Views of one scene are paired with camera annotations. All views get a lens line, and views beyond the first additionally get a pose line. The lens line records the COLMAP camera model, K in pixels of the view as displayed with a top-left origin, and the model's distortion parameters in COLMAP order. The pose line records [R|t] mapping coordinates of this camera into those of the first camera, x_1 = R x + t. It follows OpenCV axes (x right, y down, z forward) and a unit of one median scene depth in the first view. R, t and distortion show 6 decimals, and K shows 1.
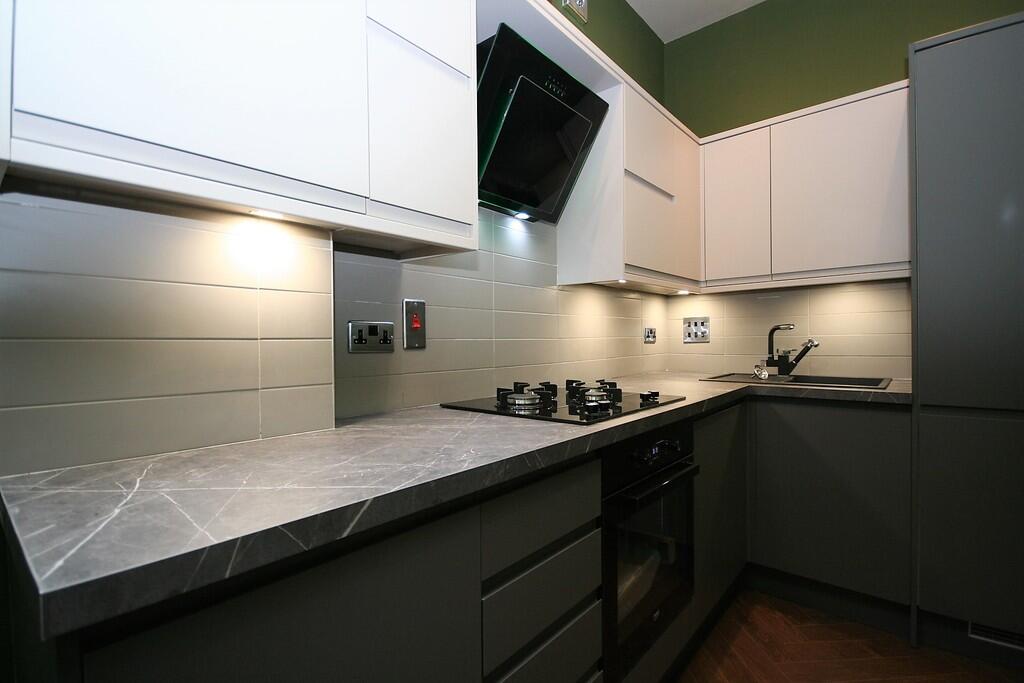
lens RADIAL K [[485.3, 0, 500.6], [0, 485.3, 345.0], [0, 0, 1]] dist [0.002535, -0.000053]
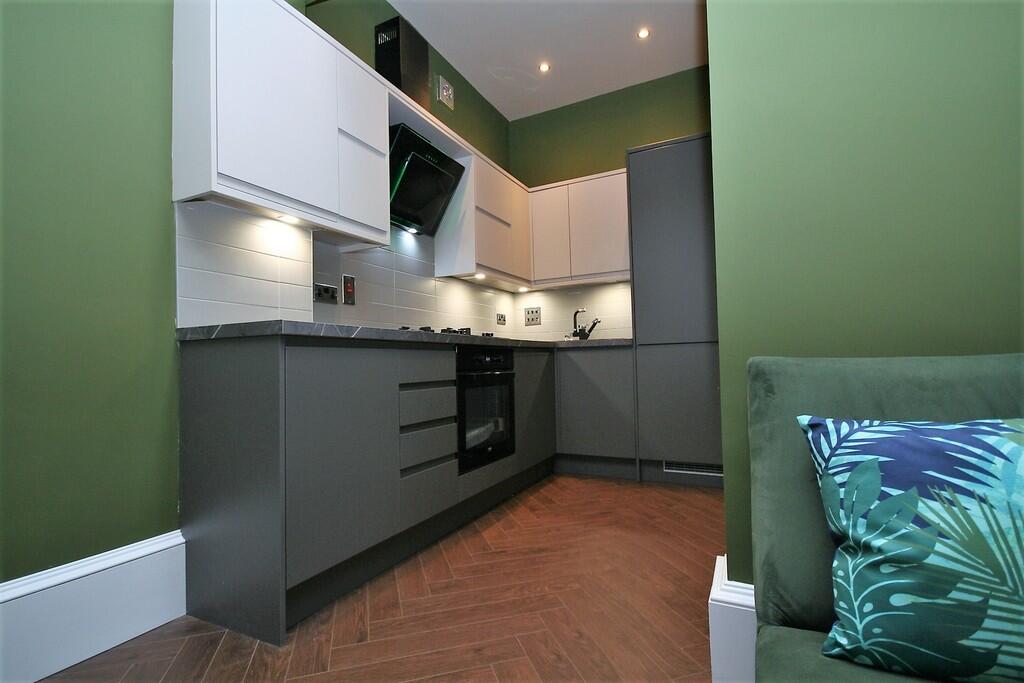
lens RADIAL K [[485.3, 0, 500.6], [0, 485.3, 345.0], [0, 0, 1]] dist [0.002535, -0.000053]
pose [[0.972196, -0.002571, 0.234155, -0.047914], [0.014068, 0.998775, -0.047444, 0.185885], [-0.233747, 0.049419, 0.971041, -0.584427]]
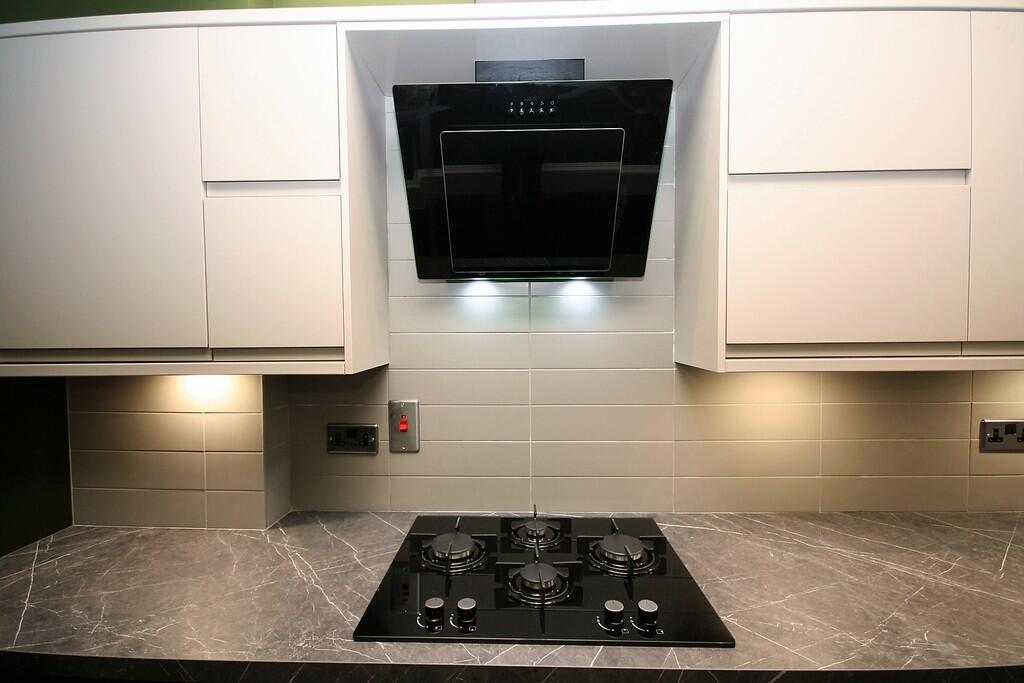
lens RADIAL K [[485.3, 0, 500.6], [0, 485.3, 345.0], [0, 0, 1]] dist [0.002535, -0.000053]
pose [[0.628988, 0.040530, -0.776358, 0.536149], [-0.006129, 0.998868, 0.047180, -0.195319], [0.777391, -0.024918, 0.628524, 0.435183]]
